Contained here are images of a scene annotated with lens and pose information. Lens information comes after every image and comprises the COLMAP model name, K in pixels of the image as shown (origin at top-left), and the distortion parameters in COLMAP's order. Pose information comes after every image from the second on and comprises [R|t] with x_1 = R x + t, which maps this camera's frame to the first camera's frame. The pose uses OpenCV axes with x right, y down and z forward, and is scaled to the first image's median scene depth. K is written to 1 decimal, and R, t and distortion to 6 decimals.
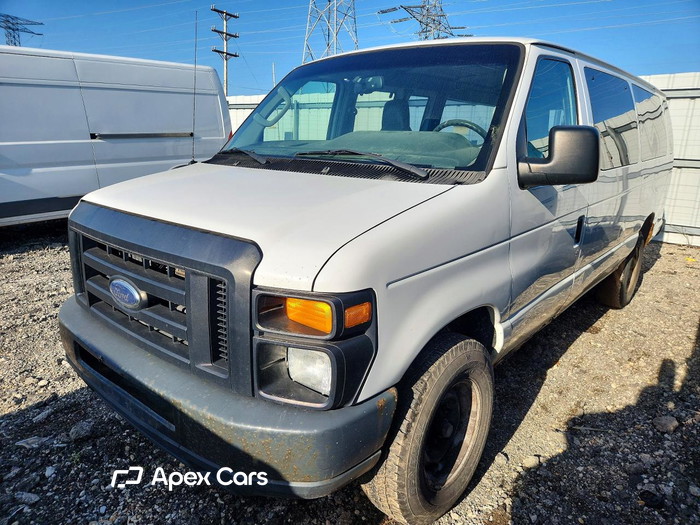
lens RADIAL K [[495.9, 0, 350.0], [0, 495.9, 262.5], [0, 0, 1]] dist [0.007203, 0.001510]
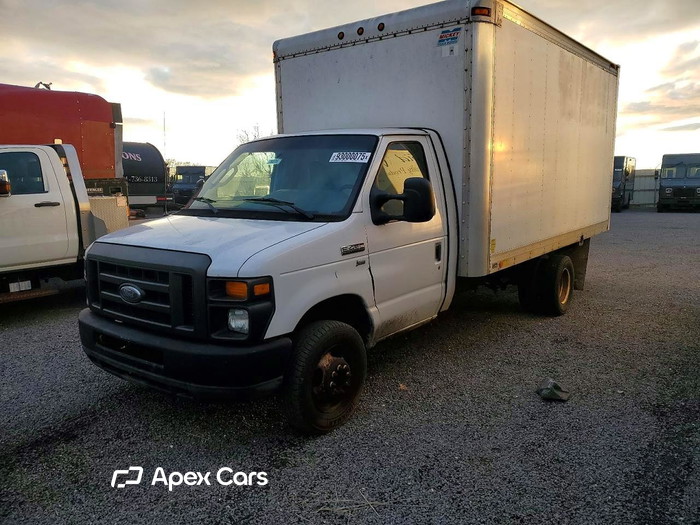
lens RADIAL K [[552.4, 0, 350.0], [0, 552.4, 262.5], [0, 0, 1]] dist [-0.002635, -0.000835]
pose [[0.998268, -0.036320, 0.046274, 0.224642], [0.040914, 0.993886, -0.102546, 0.204980], [-0.042267, 0.104262, 0.993651, -0.996609]]
